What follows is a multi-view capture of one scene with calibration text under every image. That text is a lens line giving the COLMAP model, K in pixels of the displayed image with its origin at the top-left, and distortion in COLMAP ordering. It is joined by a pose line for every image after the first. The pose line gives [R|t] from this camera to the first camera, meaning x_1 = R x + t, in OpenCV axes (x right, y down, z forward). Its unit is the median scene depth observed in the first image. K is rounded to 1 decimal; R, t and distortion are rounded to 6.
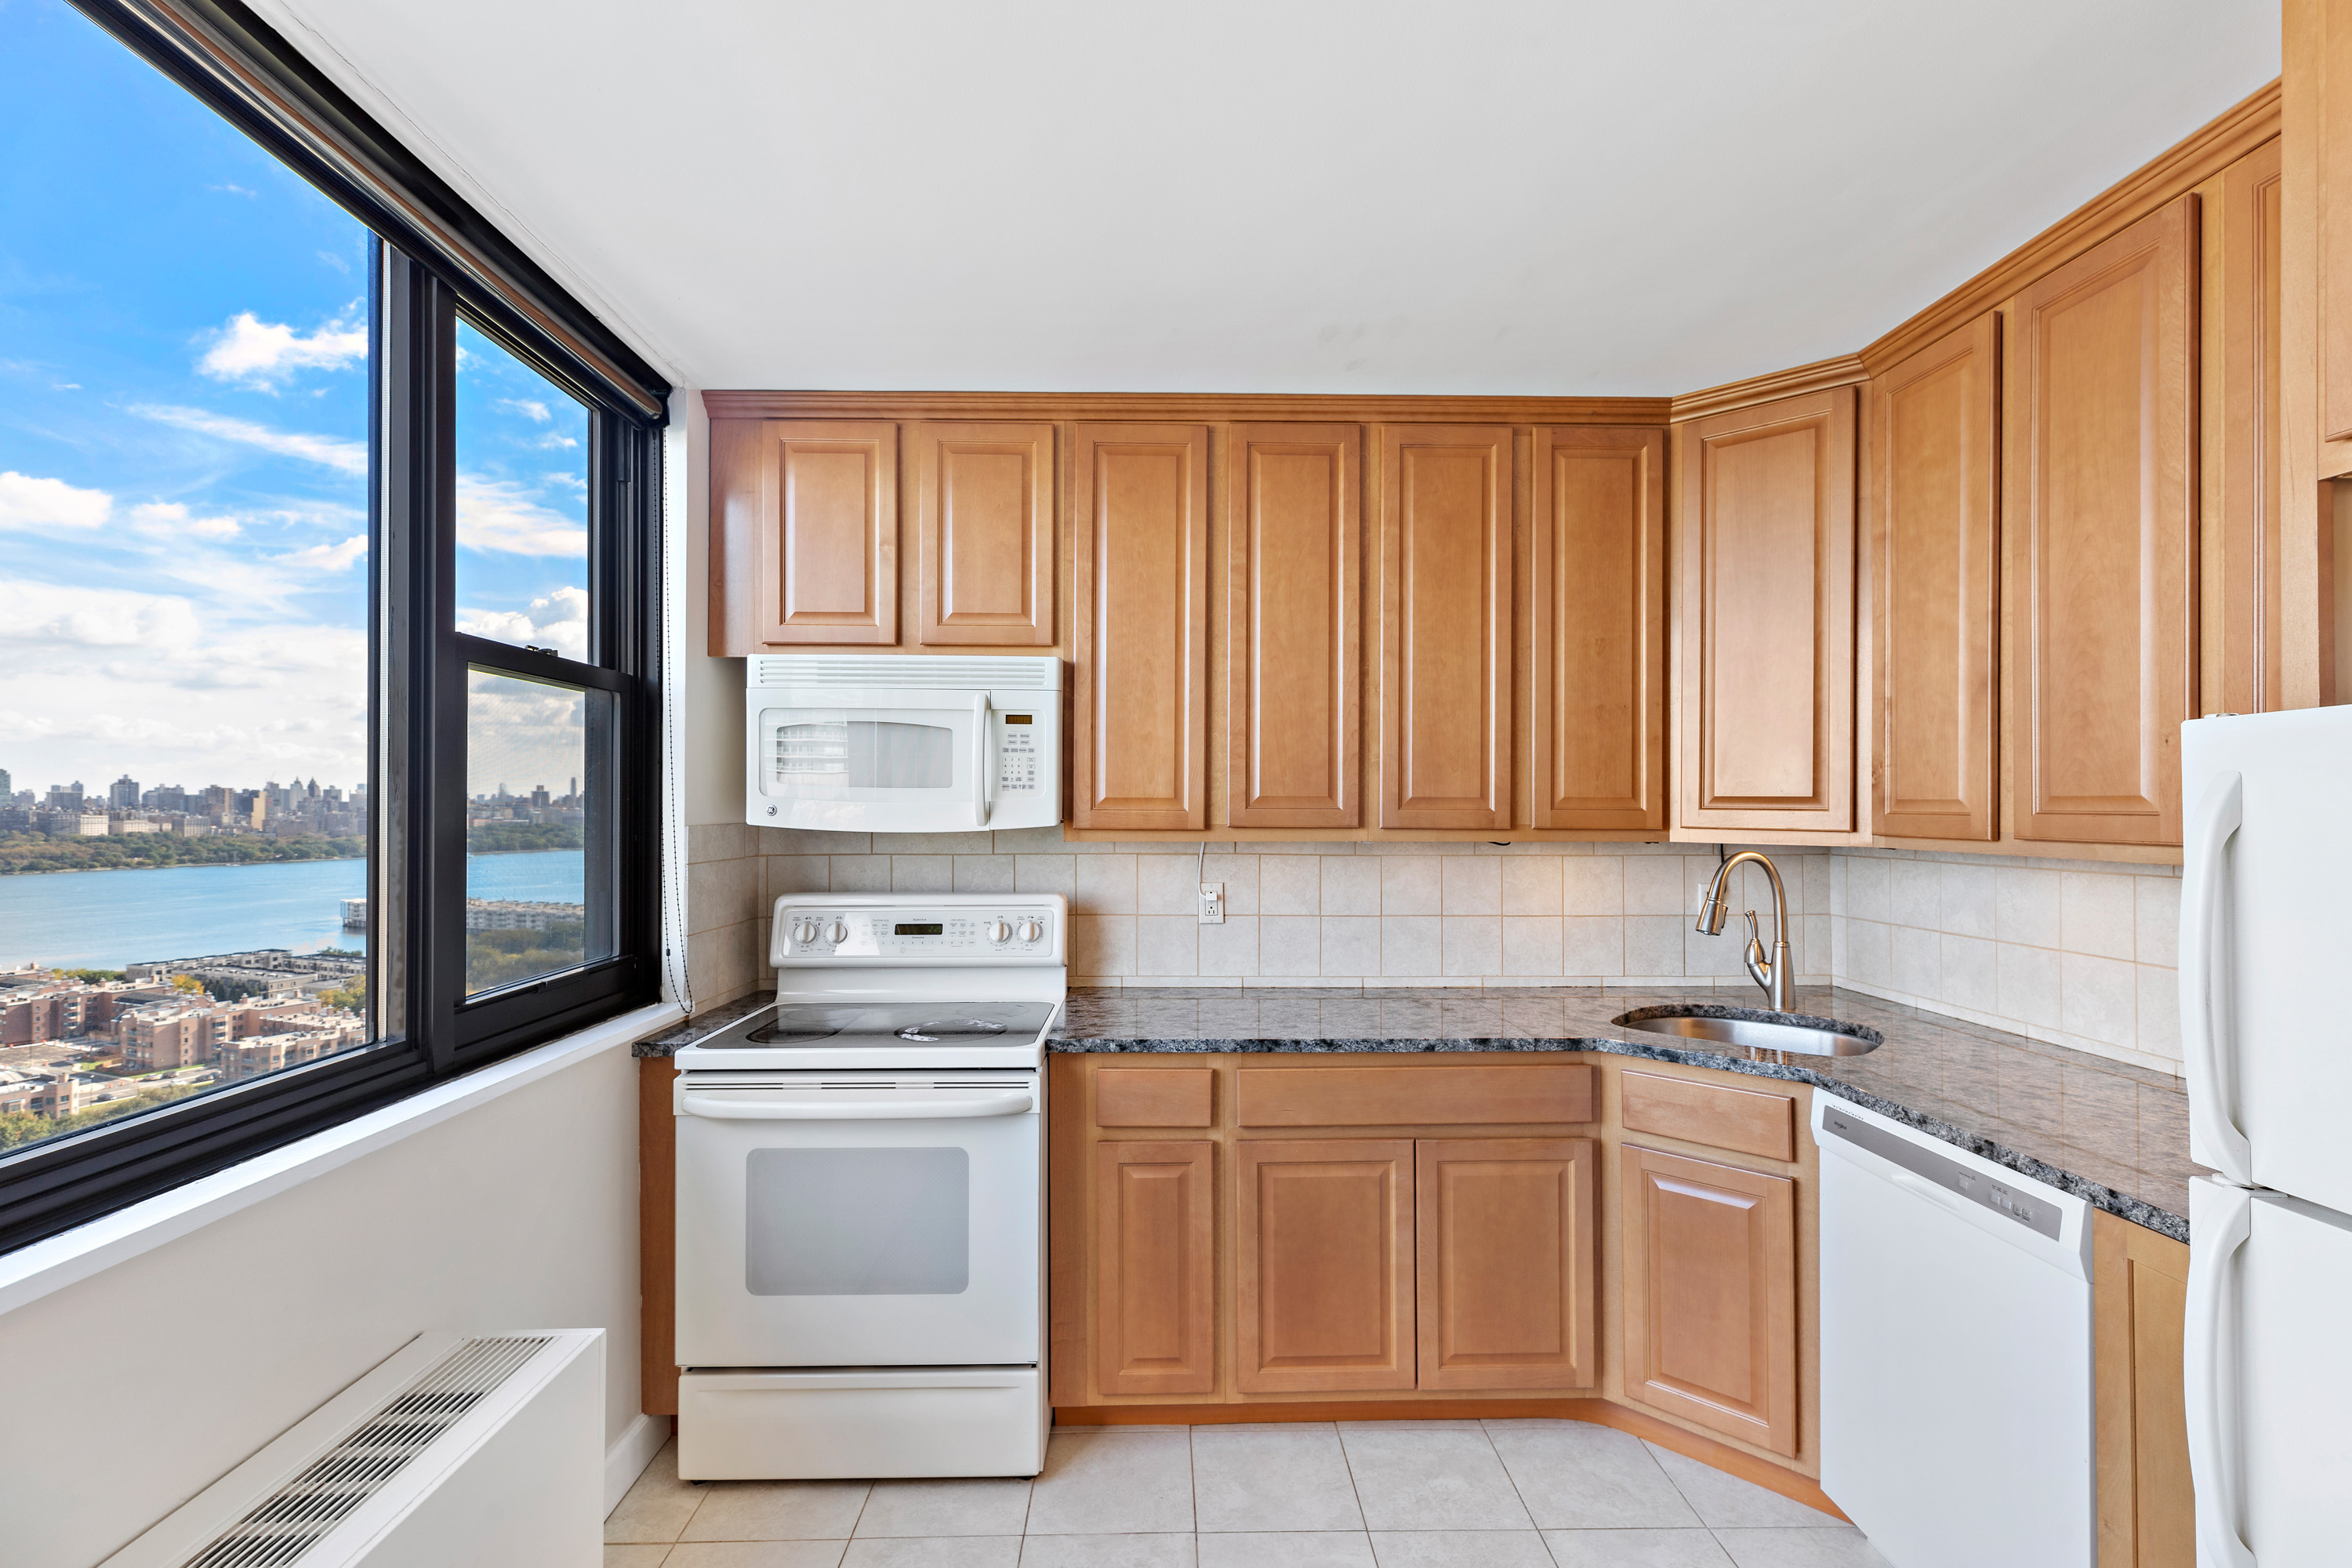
lens RADIAL K [[1059.4, 0, 1174.8], [0, 1059.4, 798.1], [0, 0, 1]] dist [0.003551, -0.000832]
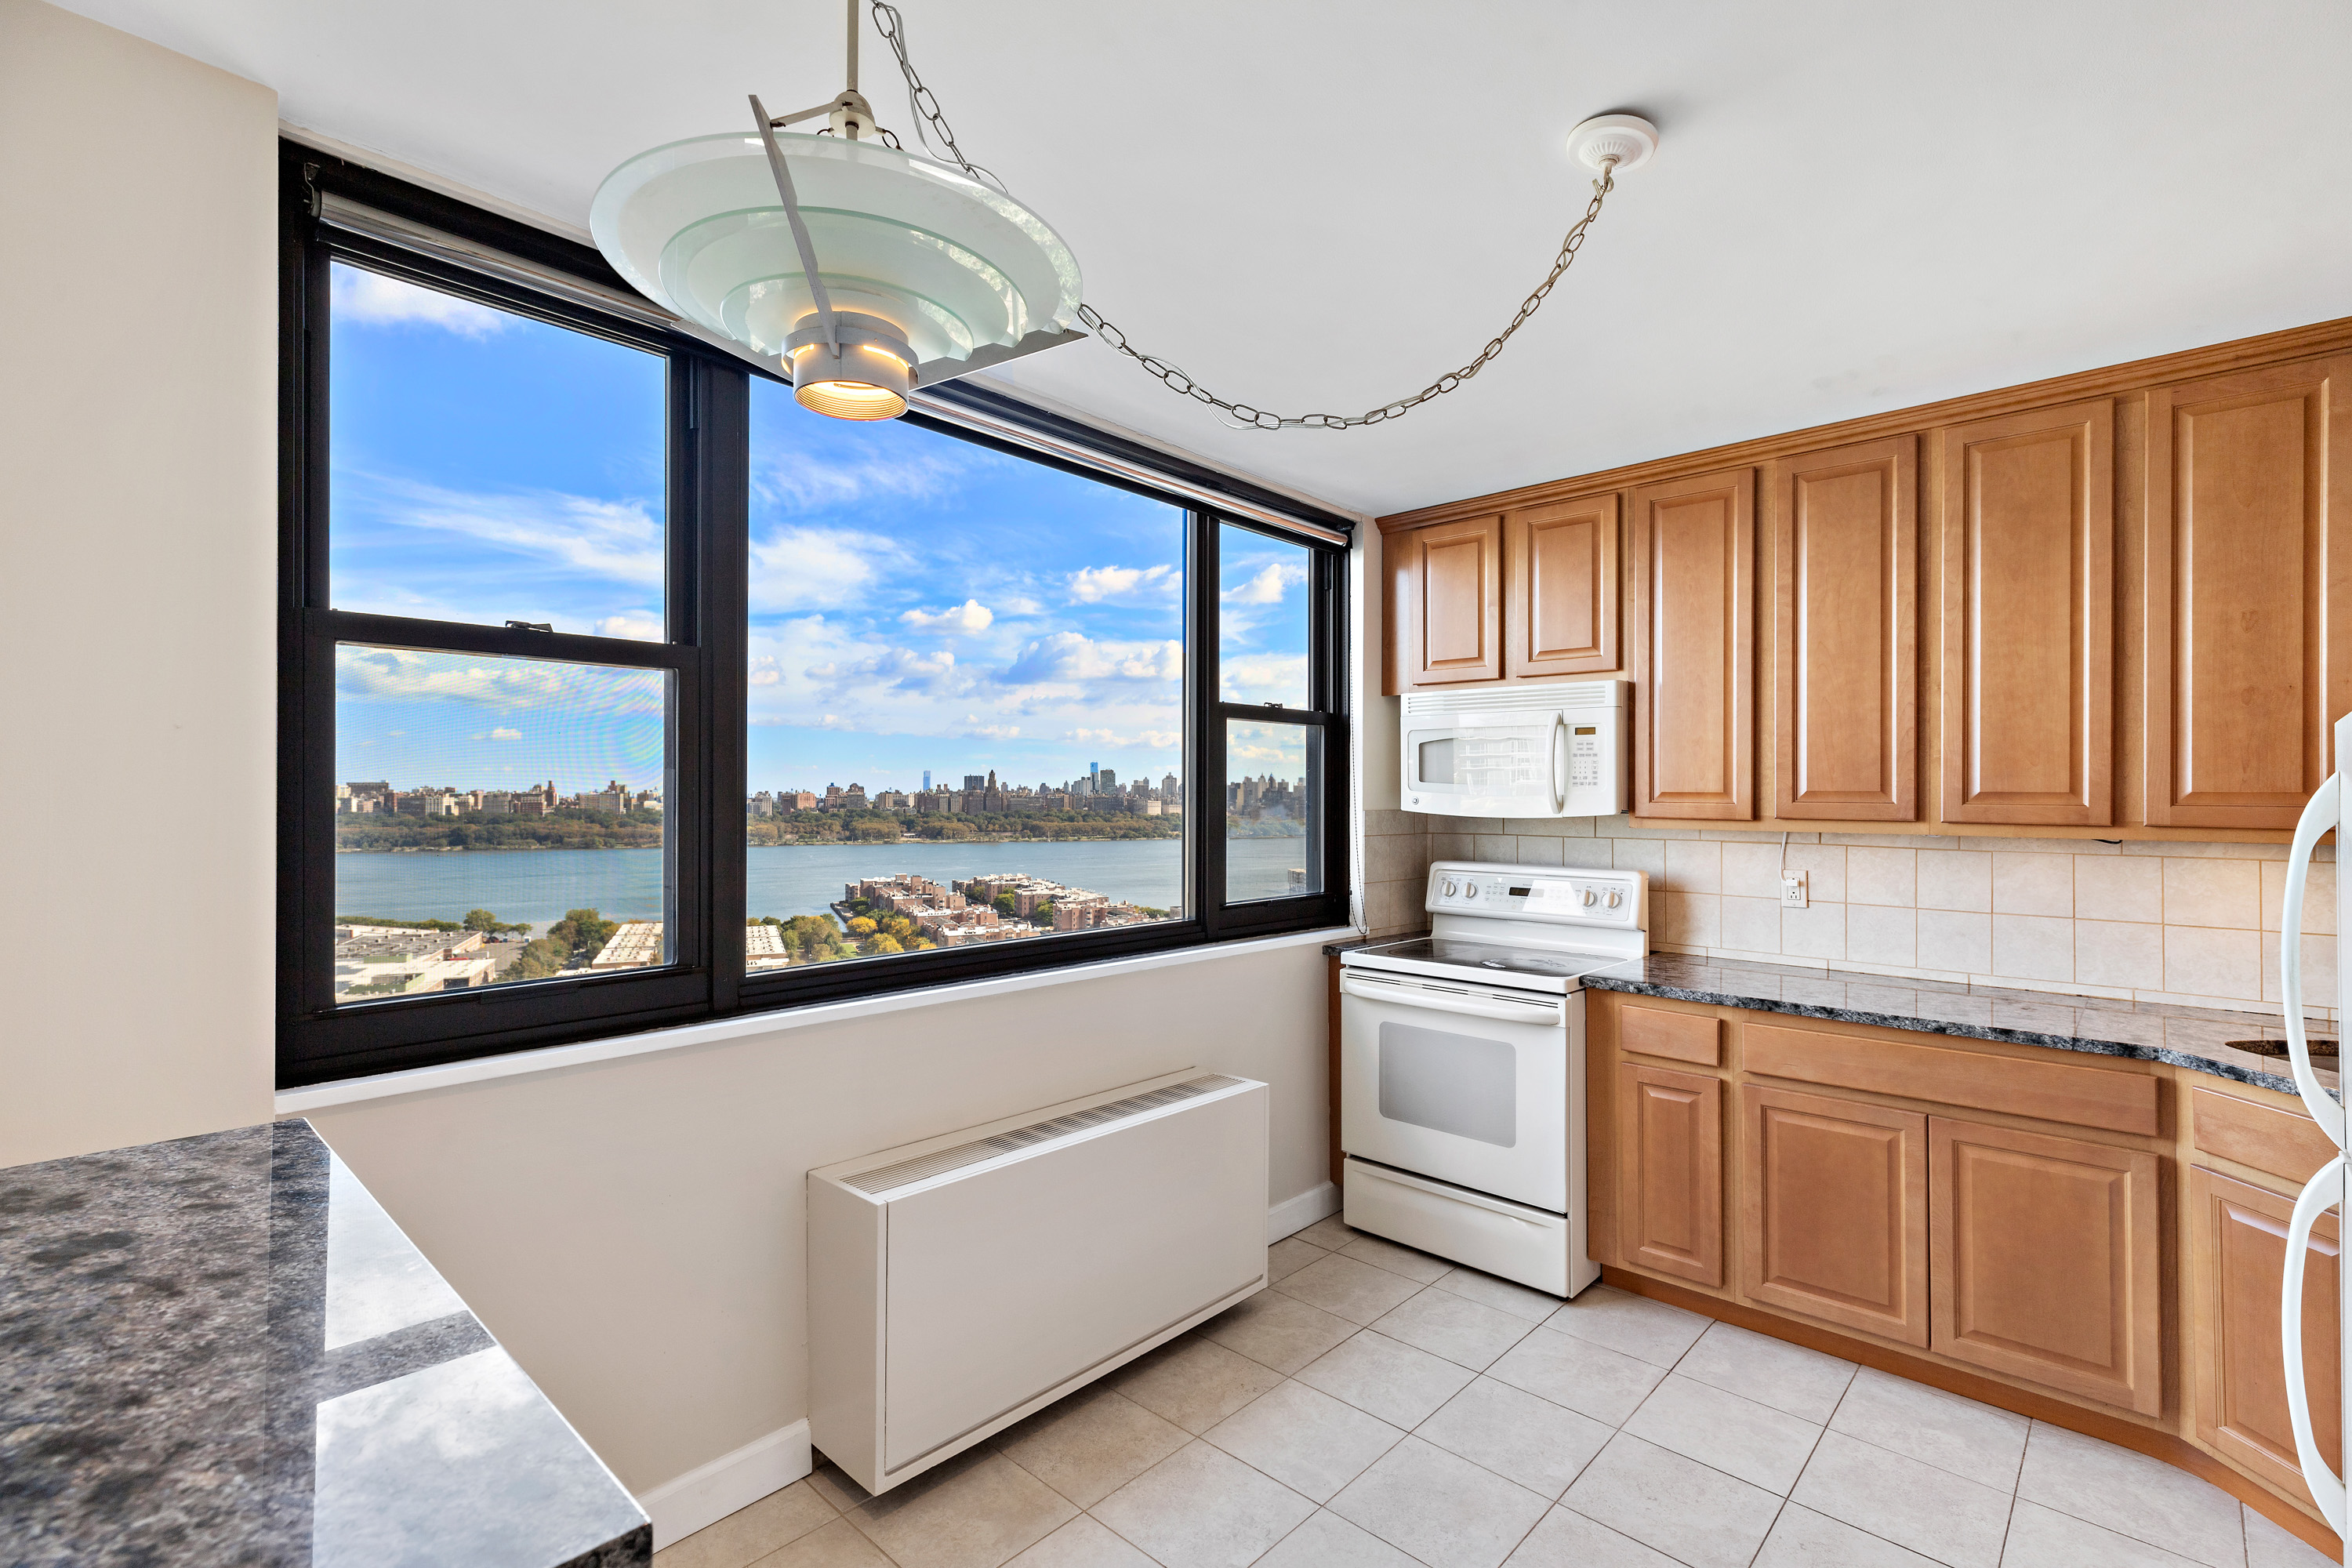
lens RADIAL K [[1059.4, 0, 1178.4], [0, 1059.4, 791.5], [0, 0, 1]] dist [0.003551, -0.000832]
pose [[0.716389, 0.000871, -0.697700, 0.416111], [0.001100, 0.999997, 0.002378, -0.004995], [0.697700, -0.002471, 0.716386, -0.275390]]
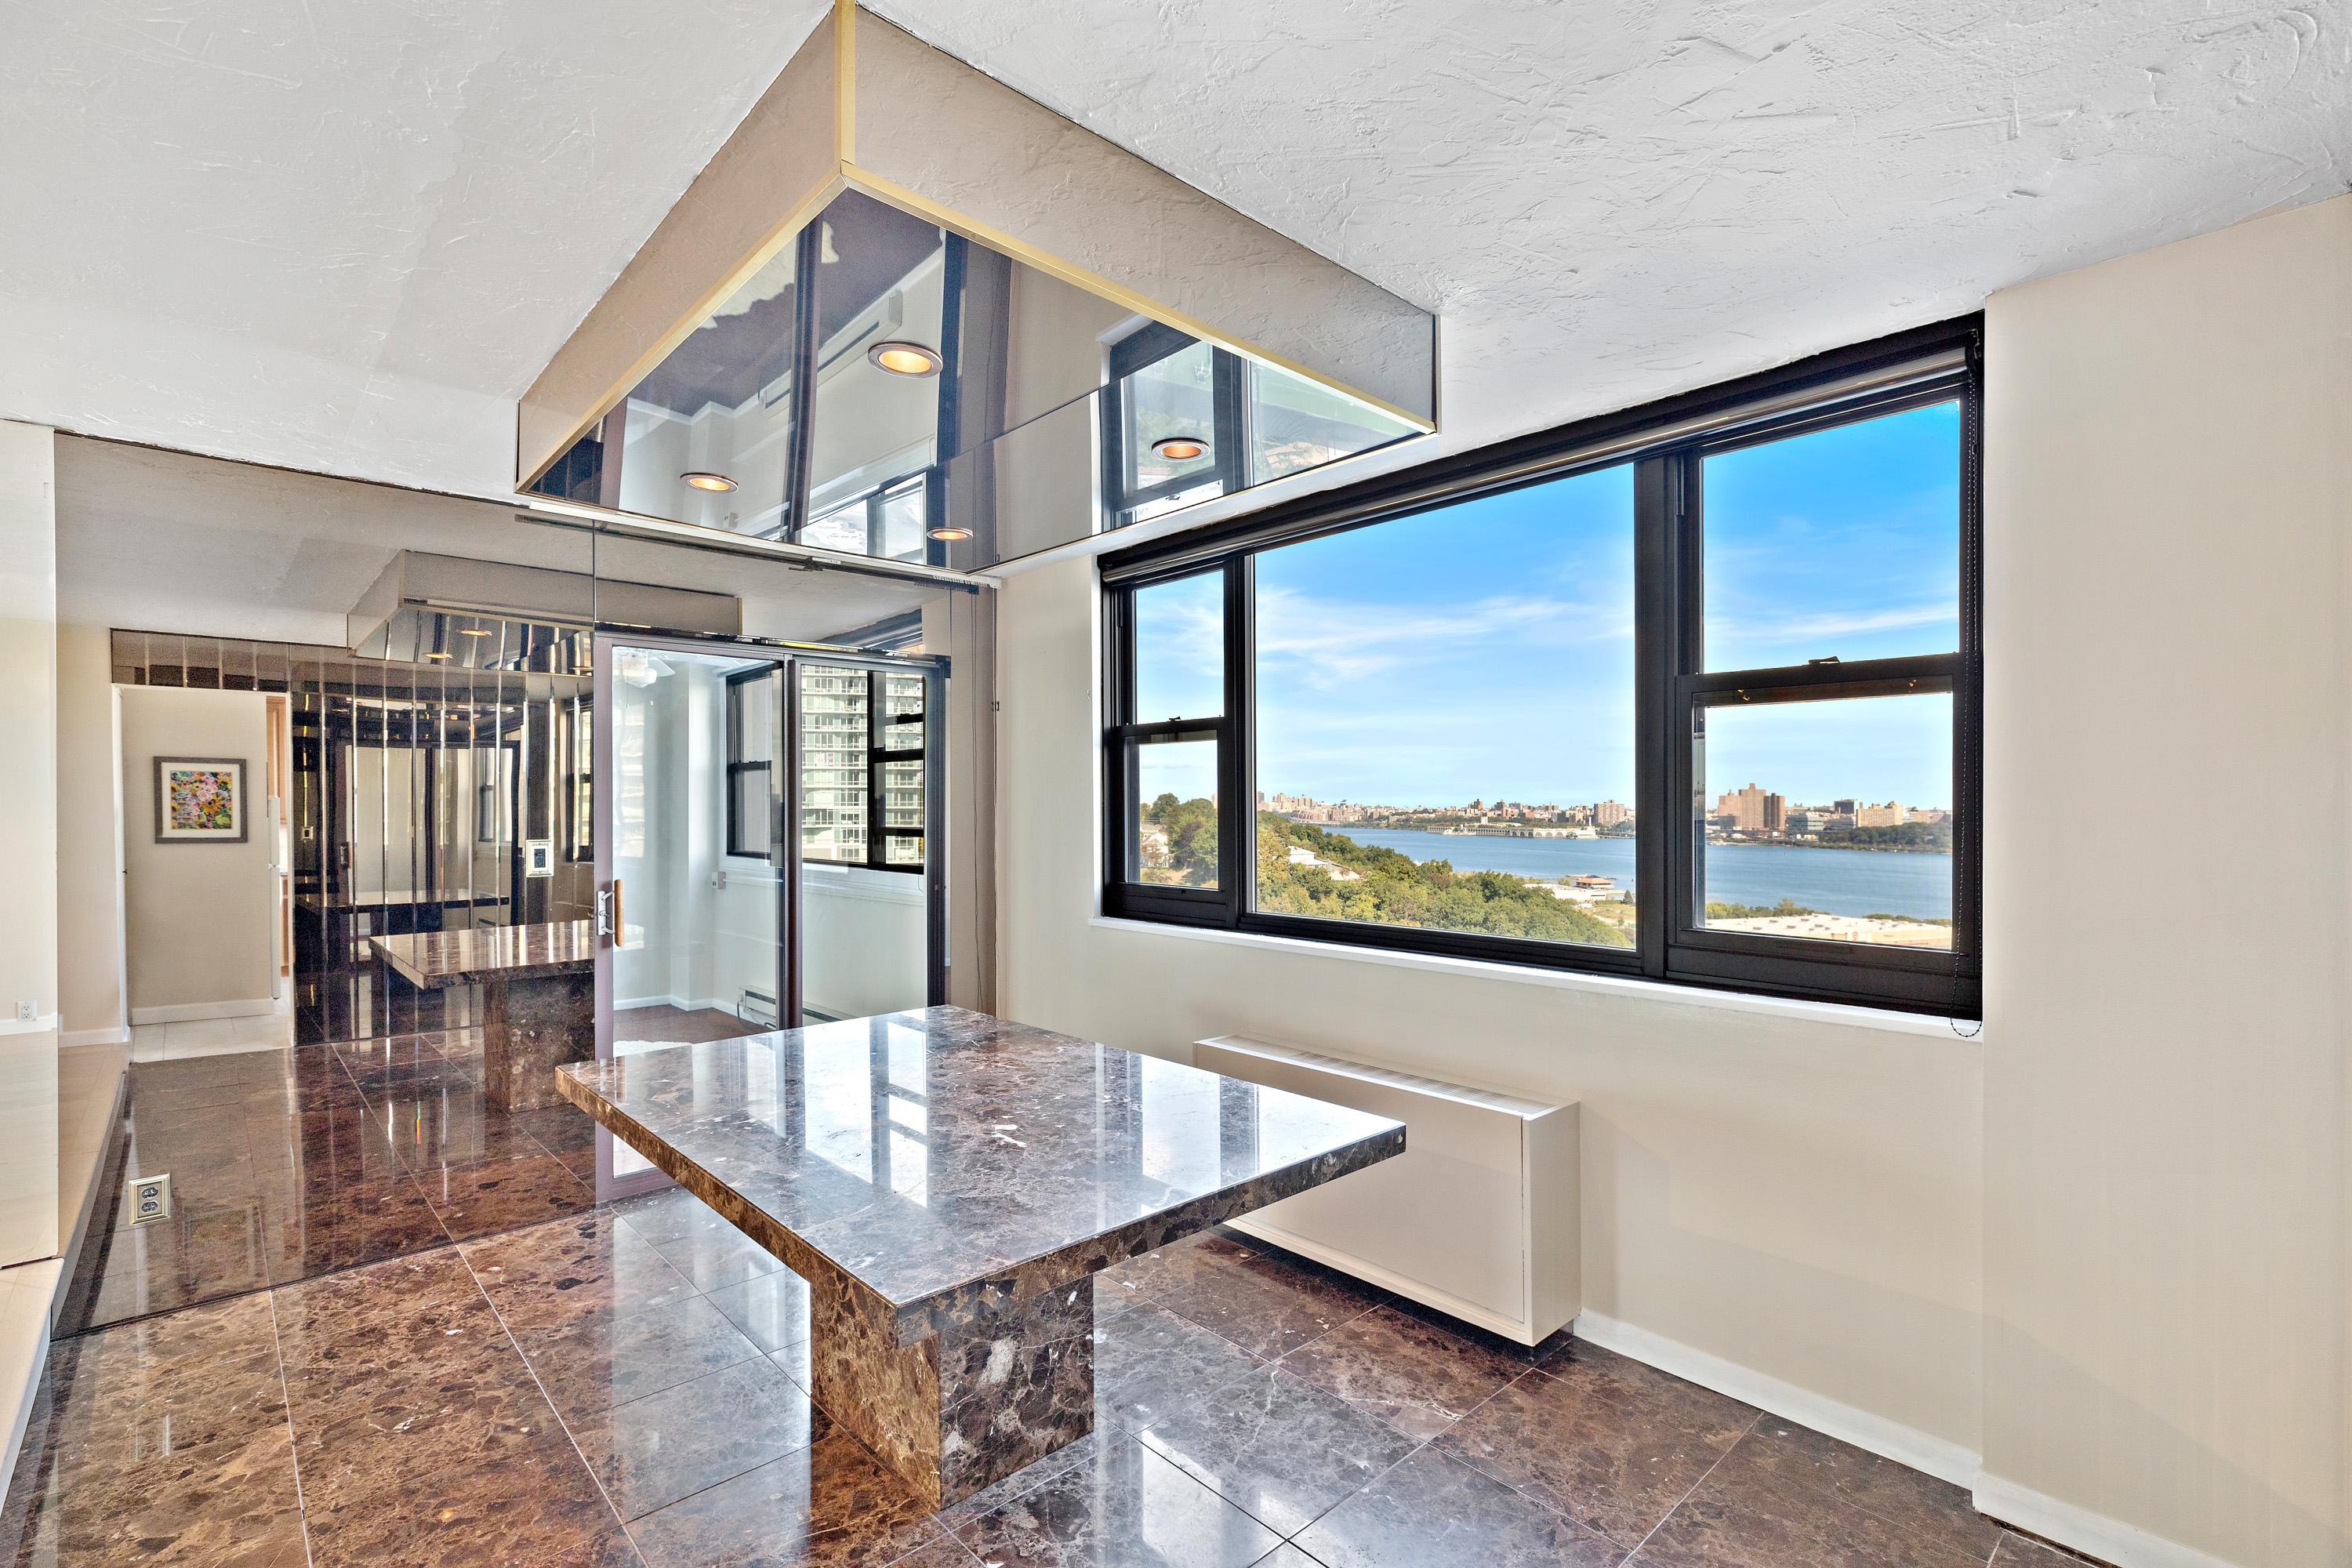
lens RADIAL K [[1059.4, 0, 1184.8], [0, 1059.4, 801.3], [0, 0, 1]] dist [0.003551, -0.000832]
pose [[-0.751834, -0.001766, -0.659350, 0.607273], [0.005444, 0.999946, -0.008886, 0.011891], [0.659330, -0.010271, -0.751784, 1.230142]]
